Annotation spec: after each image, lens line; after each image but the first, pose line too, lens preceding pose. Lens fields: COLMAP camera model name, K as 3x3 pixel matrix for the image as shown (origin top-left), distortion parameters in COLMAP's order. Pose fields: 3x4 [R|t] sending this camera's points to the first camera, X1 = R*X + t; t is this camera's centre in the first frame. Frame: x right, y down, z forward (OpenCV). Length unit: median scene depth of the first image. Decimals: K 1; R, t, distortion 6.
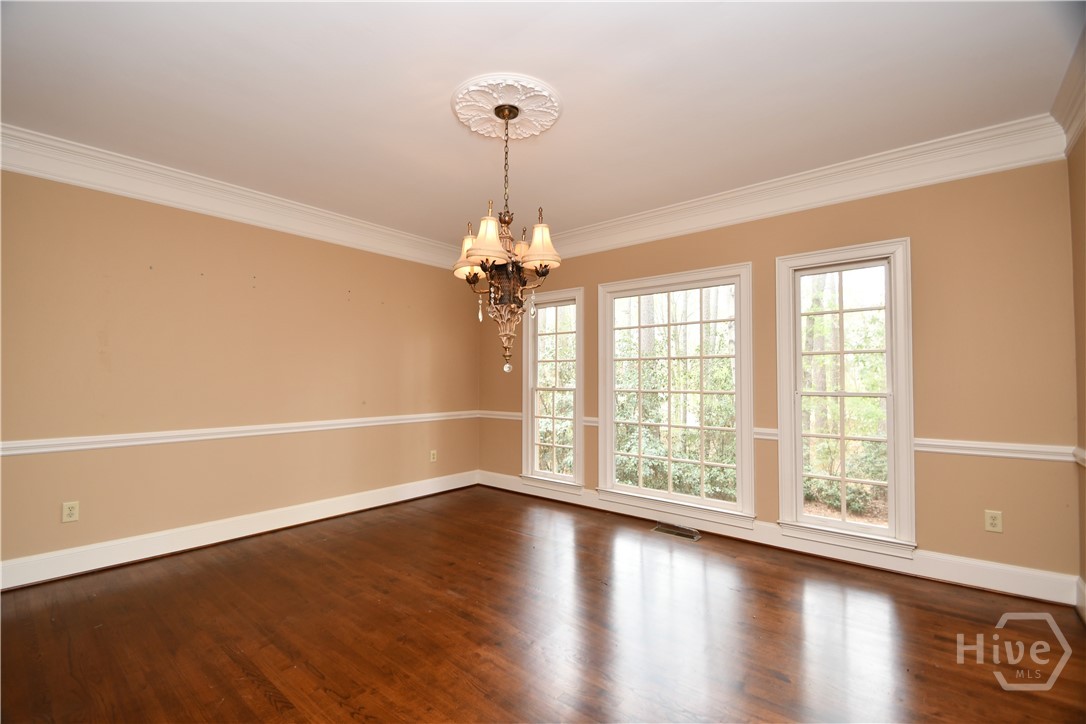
lens RADIAL K [[520.2, 0, 482.6], [0, 520.2, 359.7], [0, 0, 1]] dist [0.016046, -0.000140]
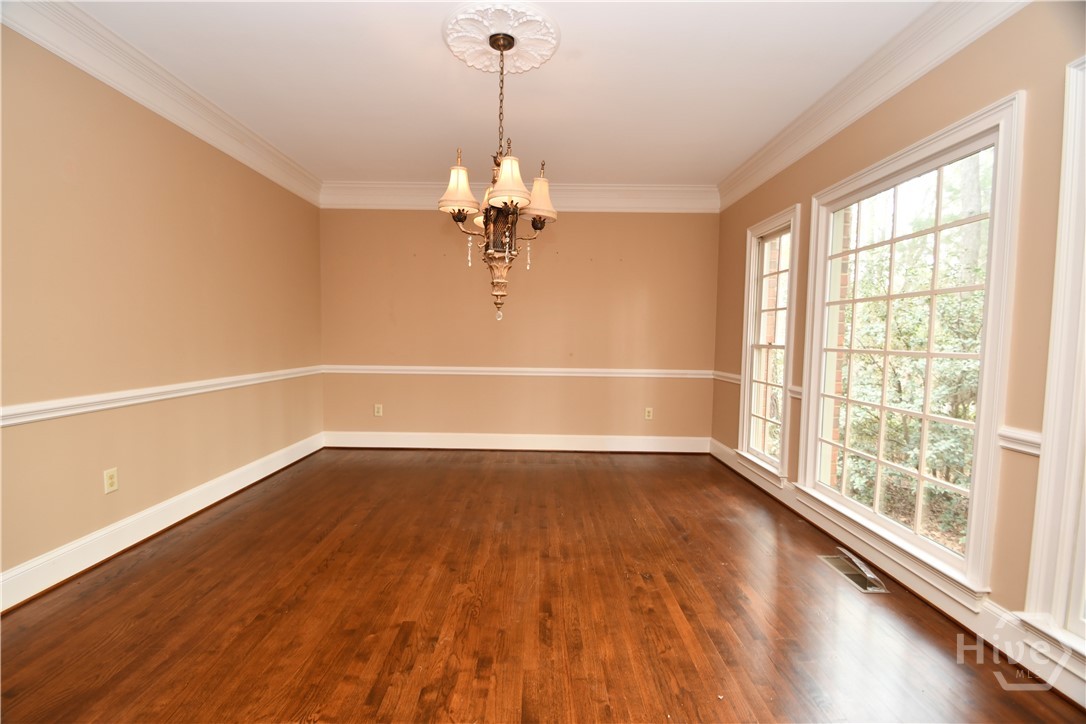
lens RADIAL K [[468.7, 0, 481.7], [0, 468.7, 360.9], [0, 0, 1]] dist [0.017260, -0.000092]
pose [[0.626845, 0.050314, -0.777518, 0.595143], [0.014031, 0.997022, 0.075830, 0.027268], [0.779018, -0.058443, 0.624272, 0.339641]]
